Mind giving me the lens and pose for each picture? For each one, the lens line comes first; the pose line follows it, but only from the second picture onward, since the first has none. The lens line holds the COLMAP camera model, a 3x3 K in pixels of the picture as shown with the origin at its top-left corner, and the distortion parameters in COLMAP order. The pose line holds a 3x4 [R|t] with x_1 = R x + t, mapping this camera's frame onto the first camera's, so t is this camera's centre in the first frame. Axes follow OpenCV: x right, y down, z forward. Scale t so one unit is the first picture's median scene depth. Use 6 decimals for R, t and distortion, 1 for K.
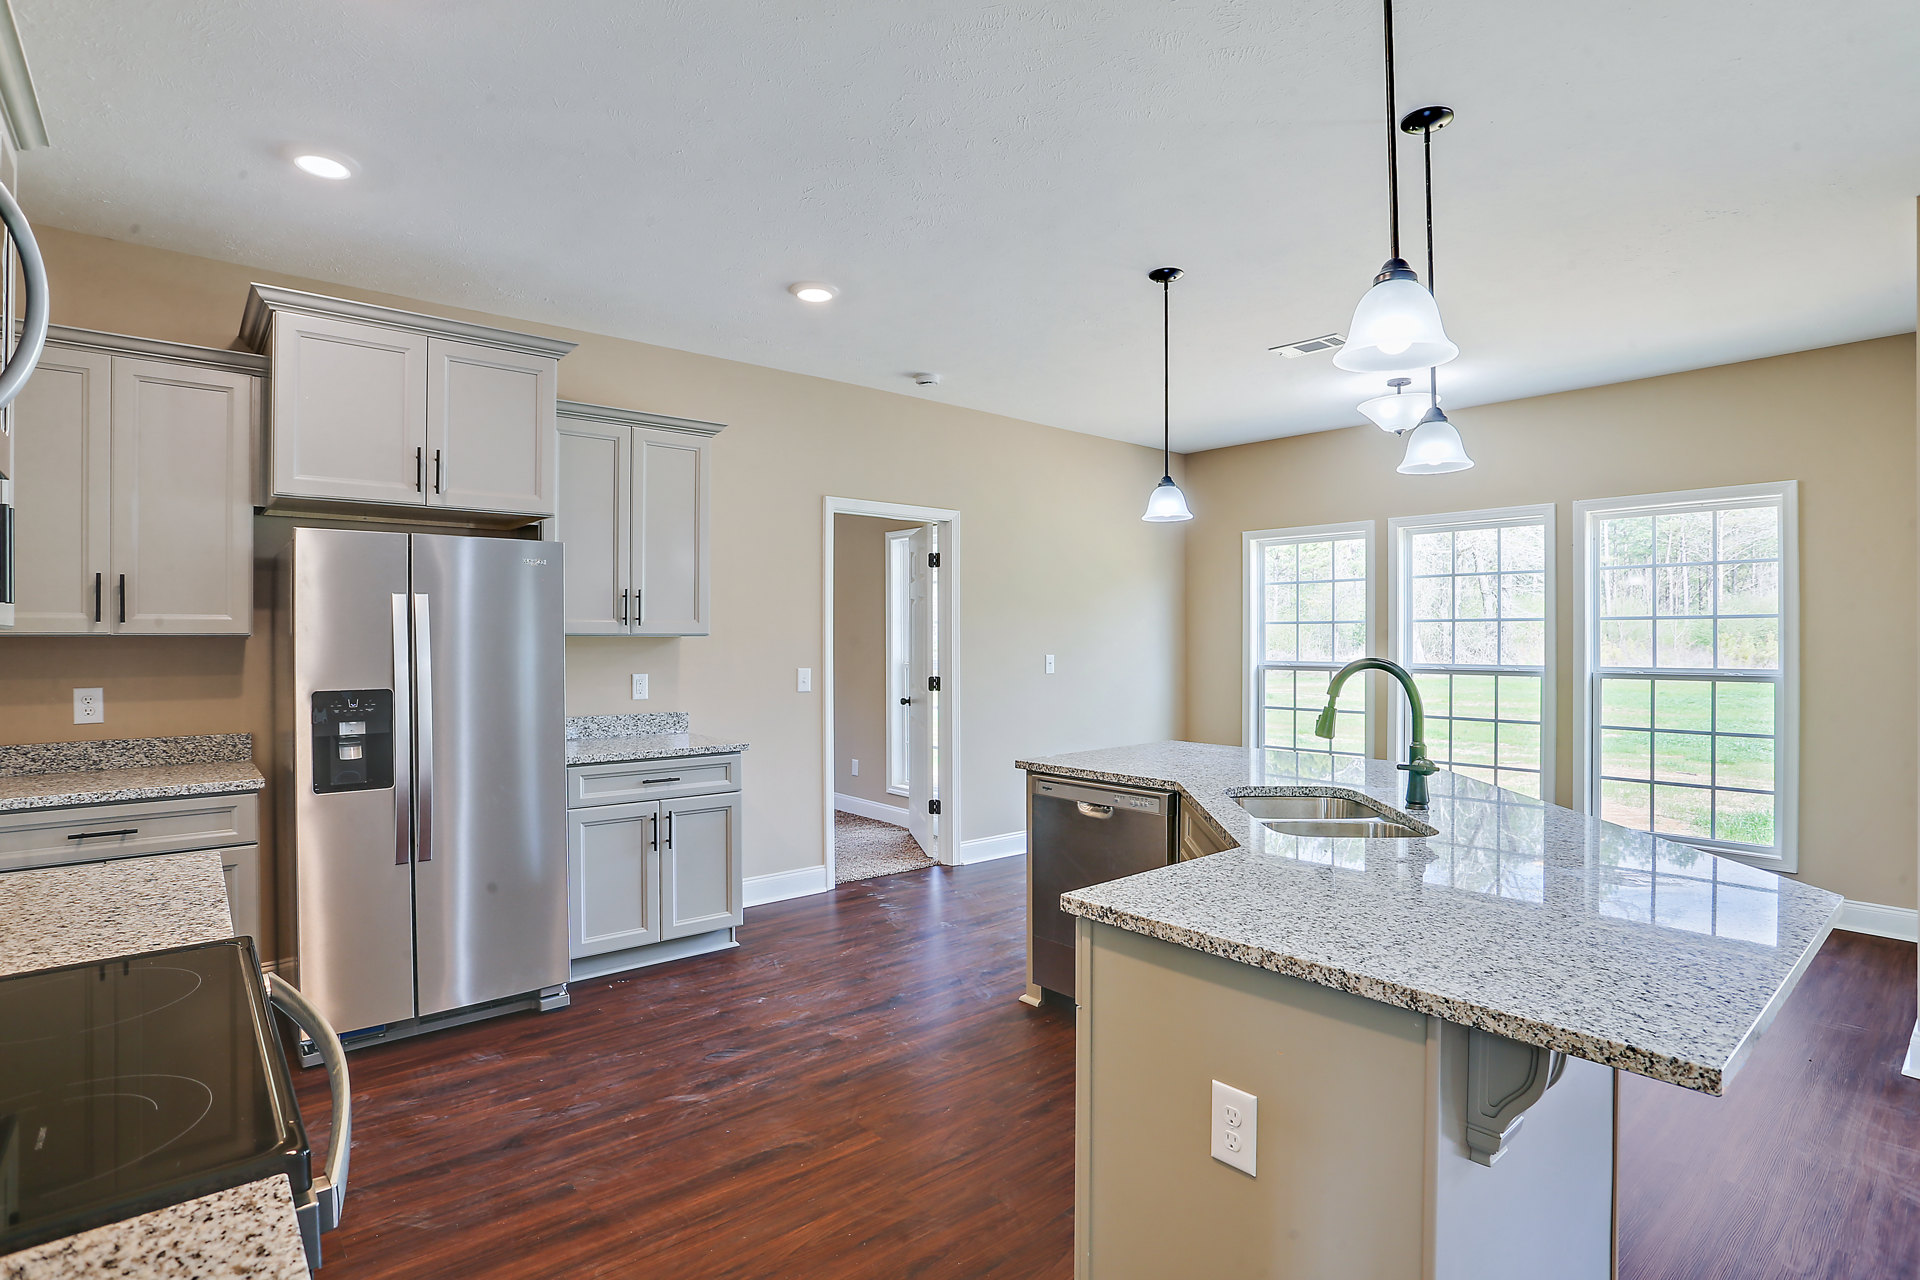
lens RADIAL K [[946.7, 0, 941.4], [0, 946.7, 648.5], [0, 0, 1]] dist [-0.037915, 0.001865]
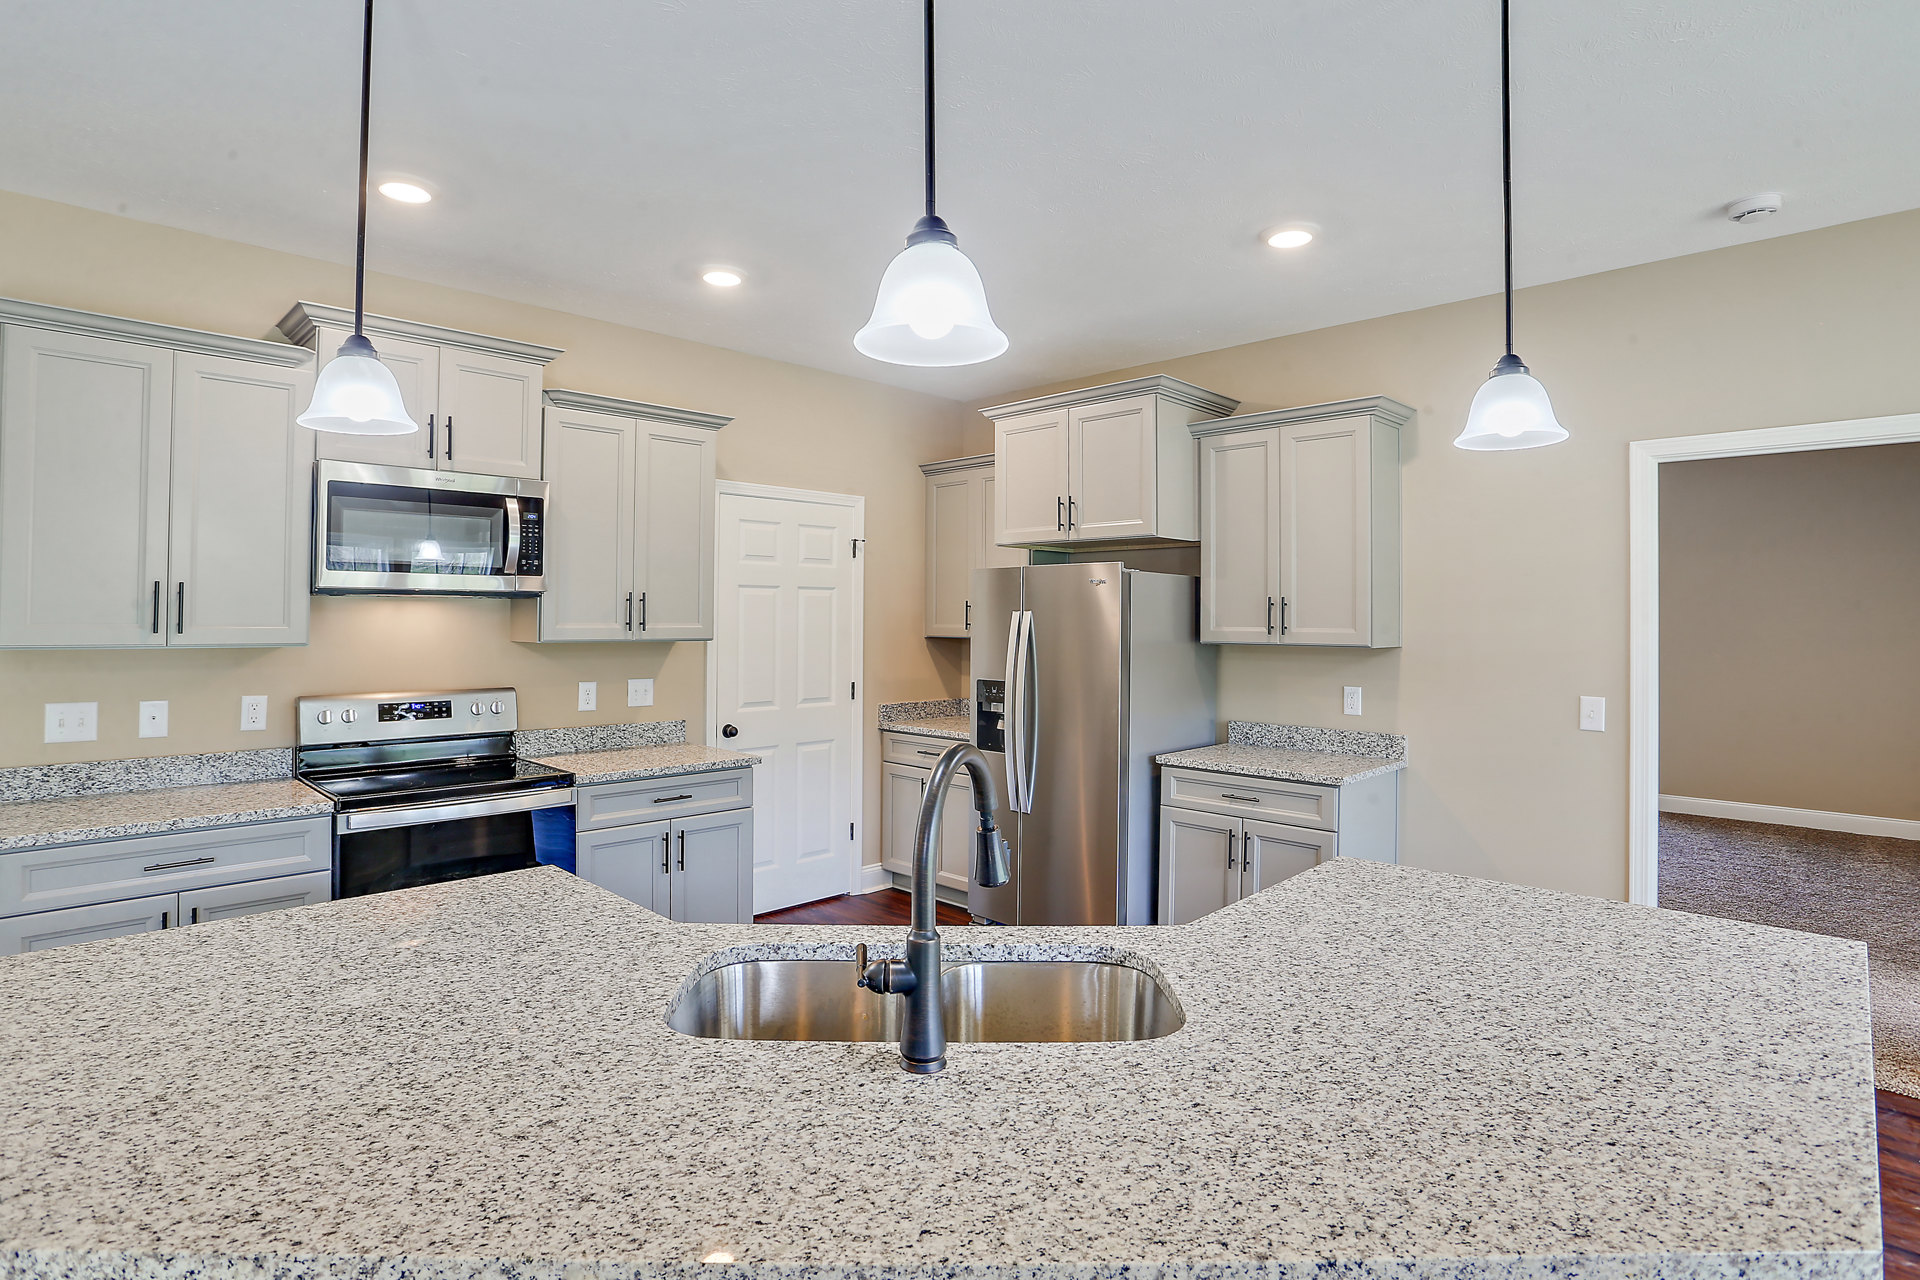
lens RADIAL K [[946.7, 0, 961.6], [0, 946.7, 622.6], [0, 0, 1]] dist [-0.037915, 0.001865]
pose [[0.105558, 0.006820, -0.994390, 0.638255], [-0.019262, 0.999803, 0.004813, -0.037368], [0.994227, 0.018646, 0.105669, 0.621121]]
